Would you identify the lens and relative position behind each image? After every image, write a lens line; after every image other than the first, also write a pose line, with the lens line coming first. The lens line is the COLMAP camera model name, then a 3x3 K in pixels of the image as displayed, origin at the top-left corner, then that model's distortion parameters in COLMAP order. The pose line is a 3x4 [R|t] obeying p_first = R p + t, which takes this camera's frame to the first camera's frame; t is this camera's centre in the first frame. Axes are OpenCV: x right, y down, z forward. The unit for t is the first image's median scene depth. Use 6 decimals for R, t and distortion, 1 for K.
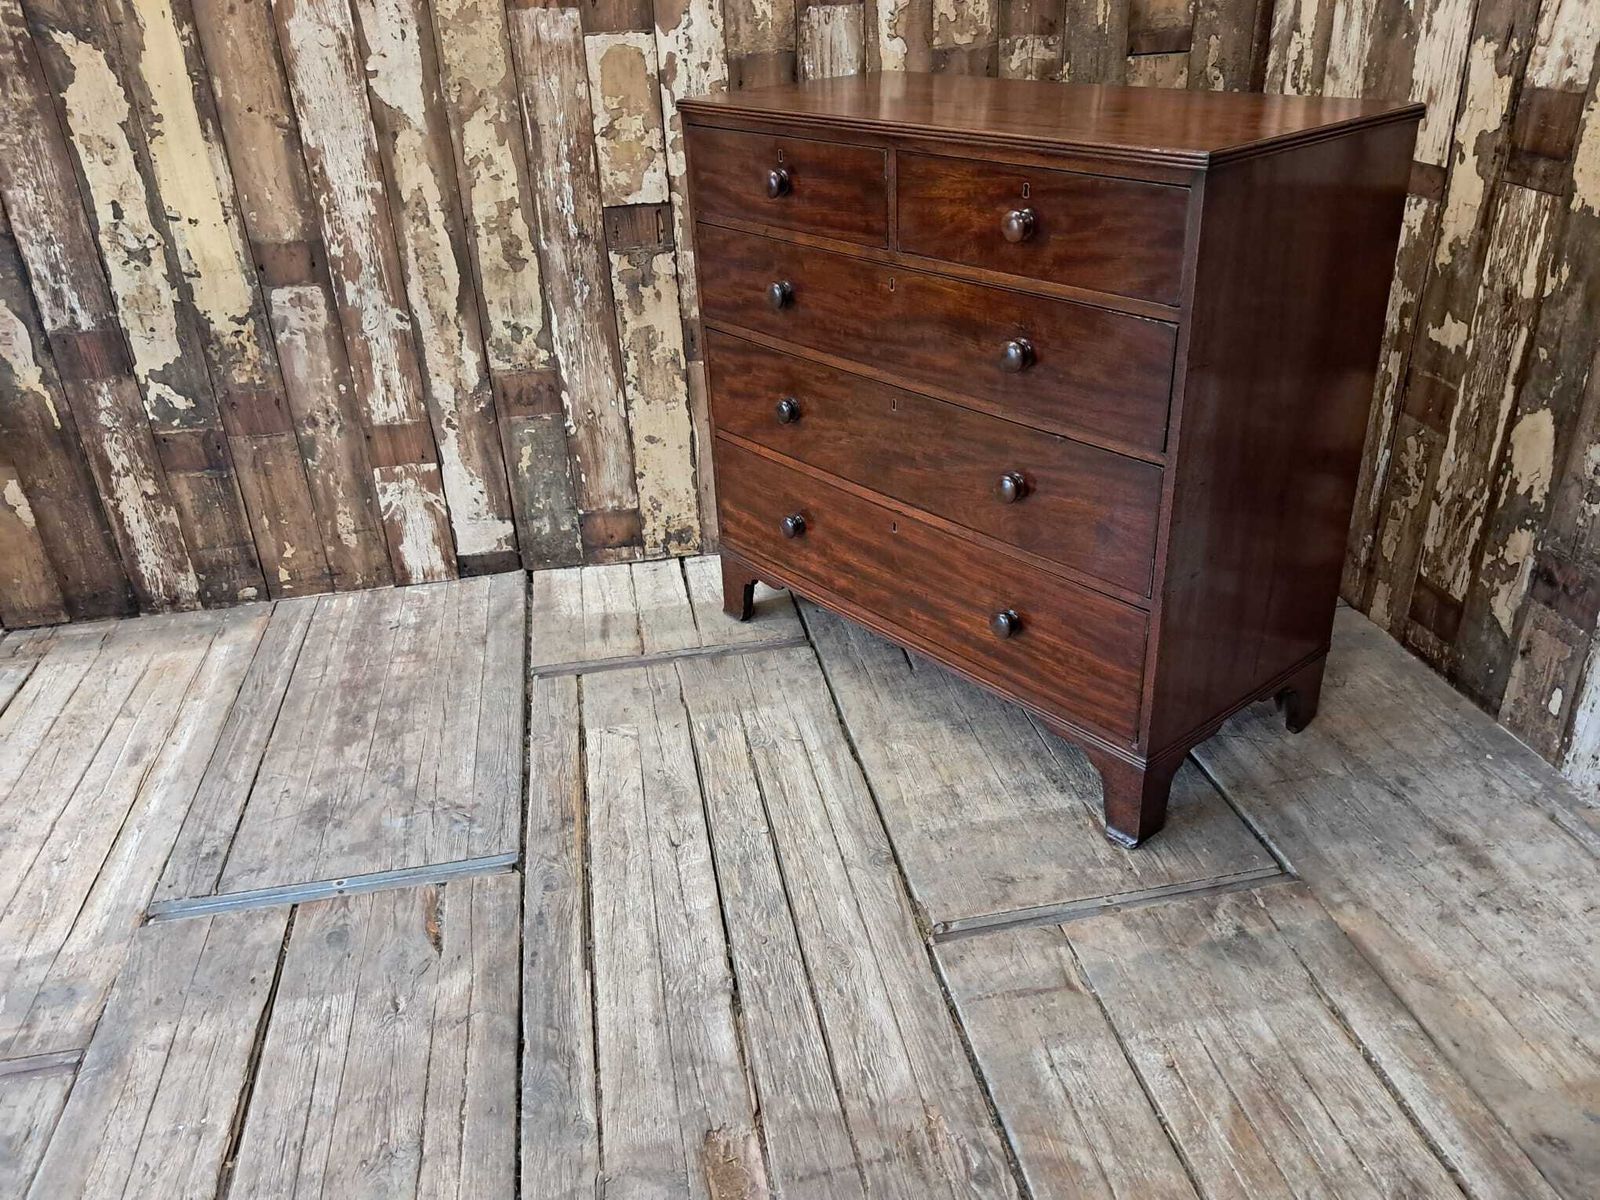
lens RADIAL K [[1246.7, 0, 803.3], [0, 1246.7, 603.8], [0, 0, 1]] dist [0.005875, -0.001515]
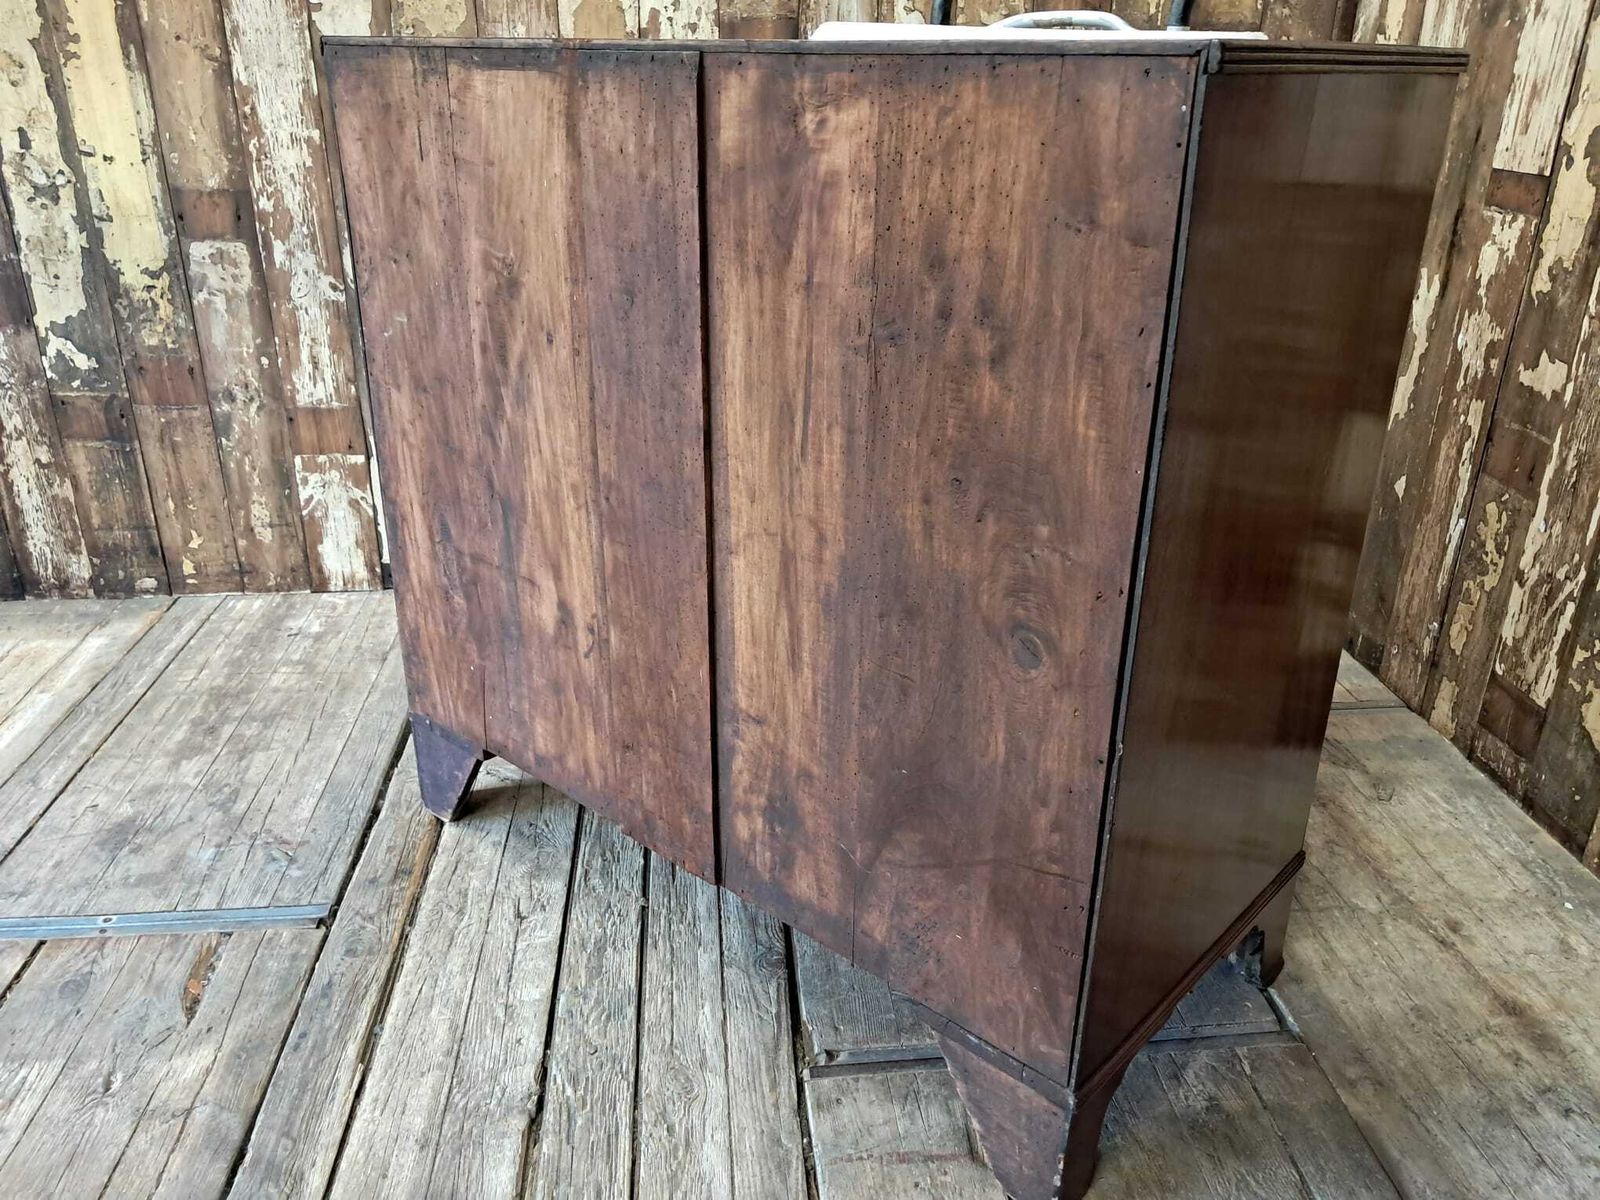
lens RADIAL K [[1250.8, 0, 810.5], [0, 1250.8, 600.5], [0, 0, 1]] dist [0.011014, -0.008630]
pose [[0.994612, 0.085669, -0.058371, 0.089748], [-0.089633, 0.993578, -0.069059, 0.024947], [0.052080, 0.073919, 0.995903, 0.151455]]
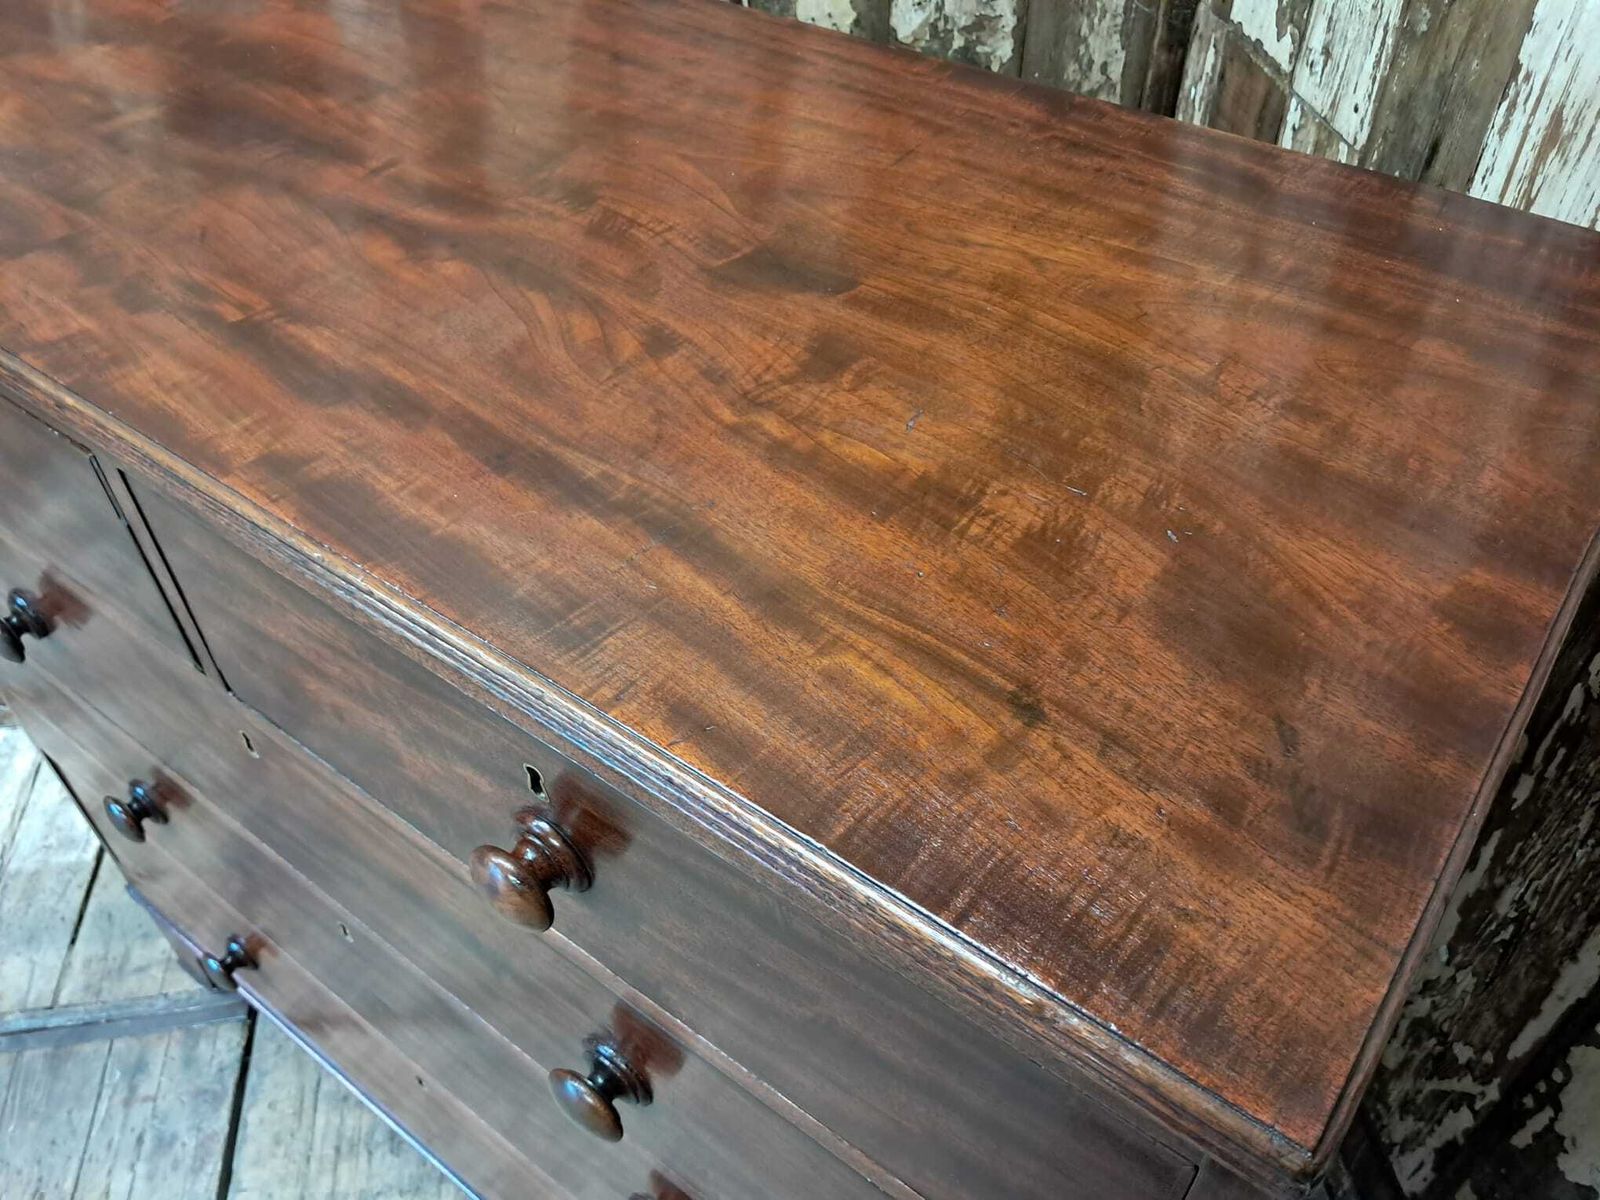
lens RADIAL K [[1268.8, 0, 805.1], [0, 1268.8, 598.9], [0, 0, 1]] dist [-0.001495, -0.003612]
pose [[0.998843, 0.047786, -0.005326, 0.253826], [-0.044390, 0.959043, 0.279760, -0.321918], [0.018476, -0.279200, 0.960055, 0.525032]]
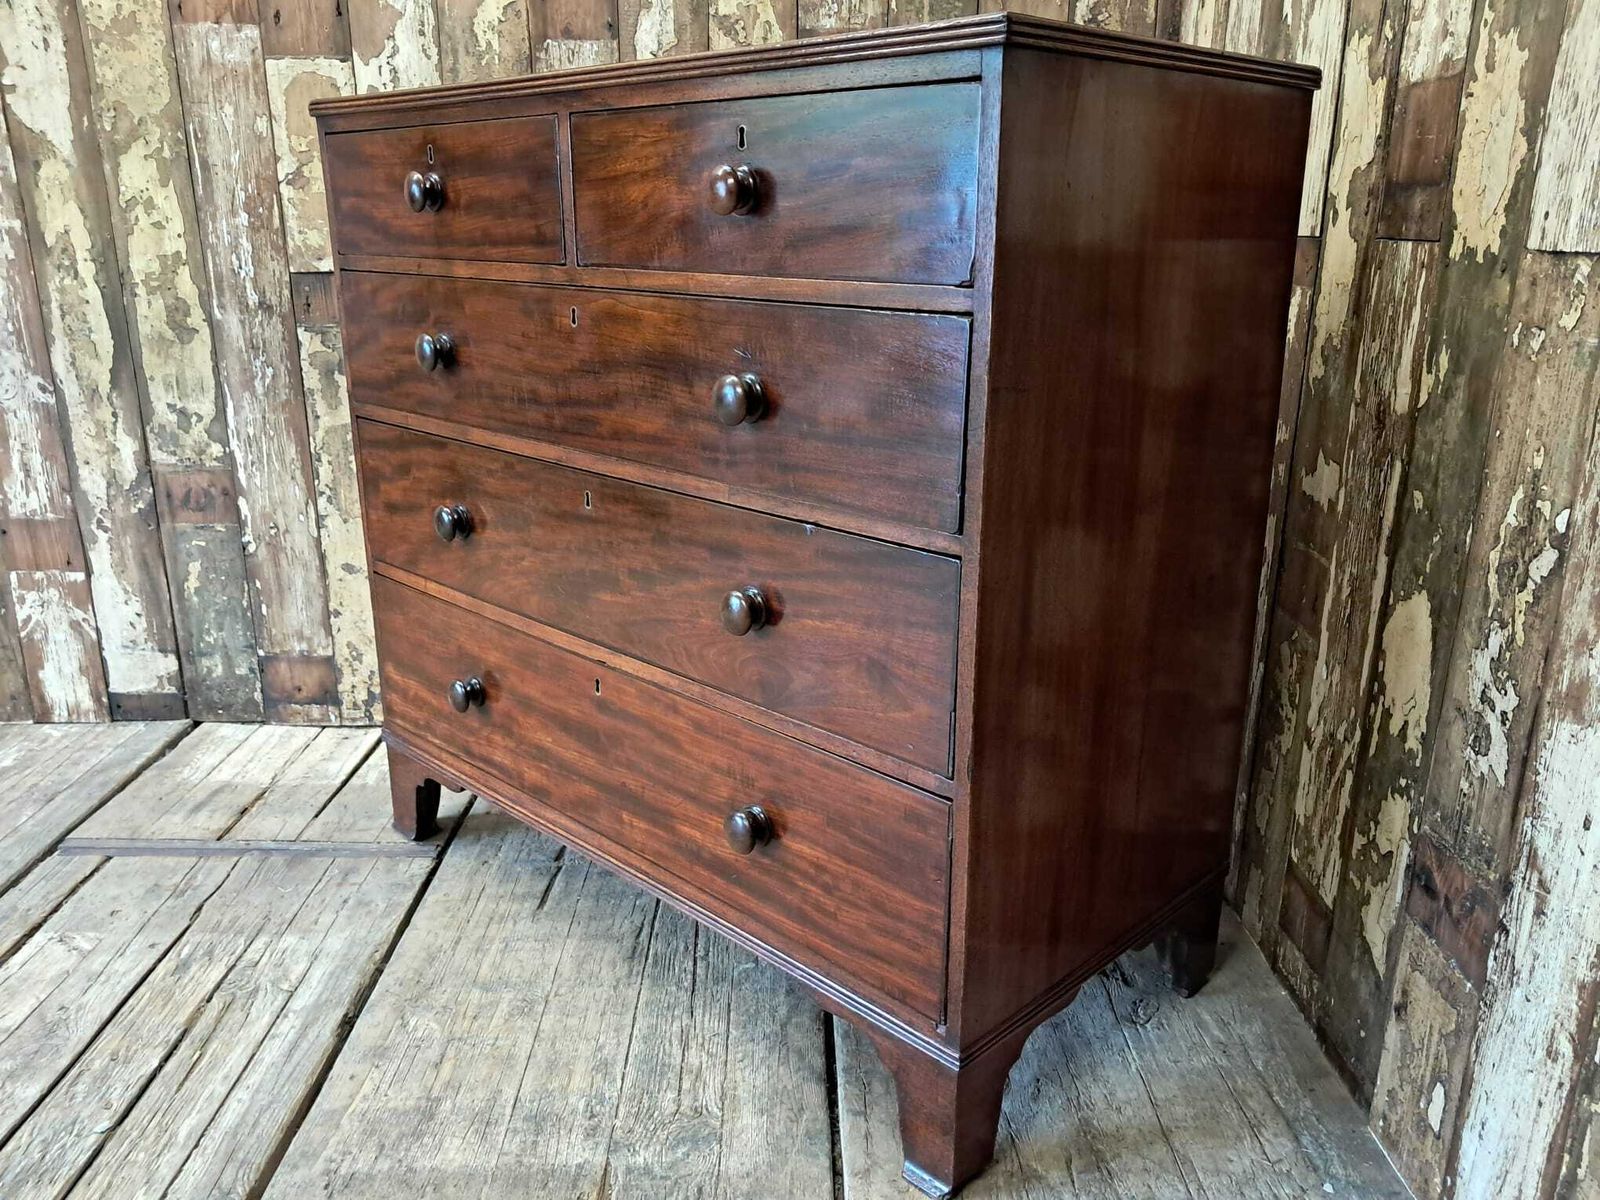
lens RADIAL K [[1258.0, 0, 808.4], [0, 1258.0, 620.8], [0, 0, 1]] dist [-0.001684, 0.004747]
pose [[0.983834, 0.096437, -0.150900, 0.319261], [-0.120826, 0.979391, -0.161848, -0.008419], [0.132182, 0.177465, 0.975210, 0.305133]]
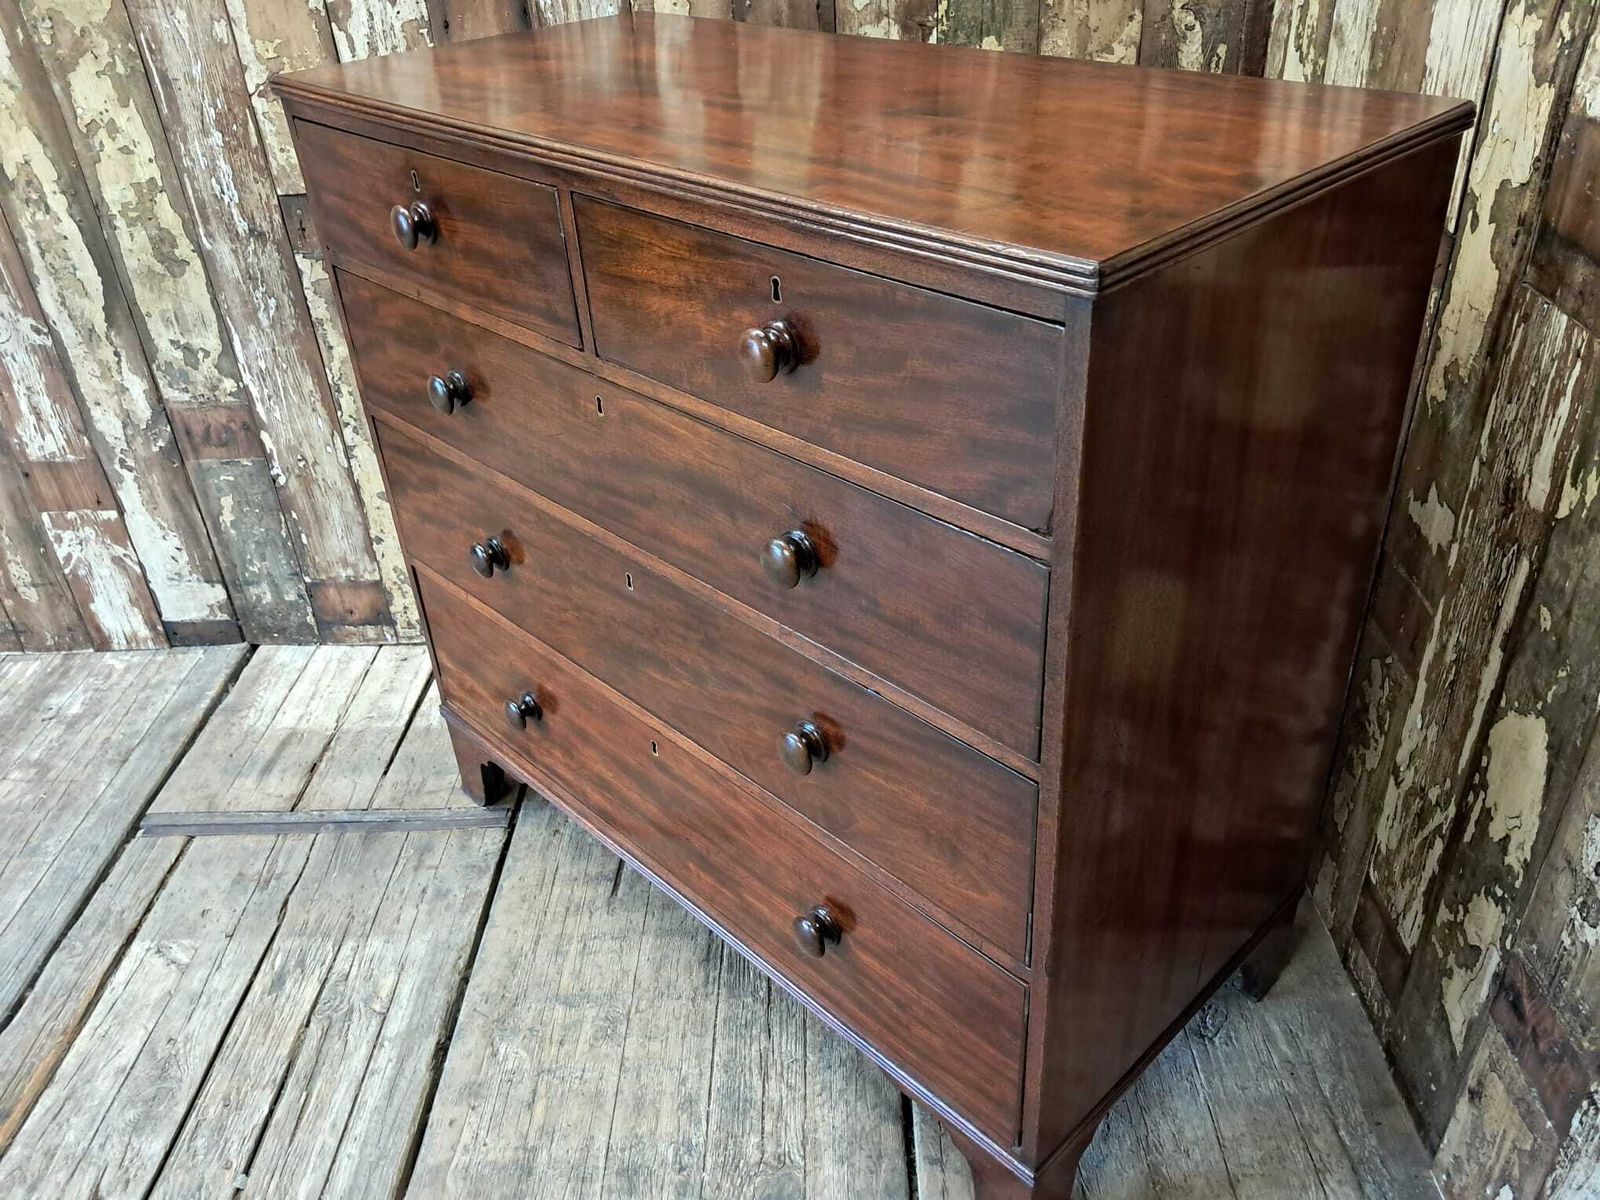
lens RADIAL K [[1255.2, 0, 821.7], [0, 1255.2, 599.7], [0, 0, 1]] dist [-0.001124, 0.000286]
pose [[0.982385, 0.097904, -0.159169, 0.294968], [-0.083520, 0.991997, 0.094692, -0.185920], [0.167166, -0.079730, 0.982700, 0.330803]]
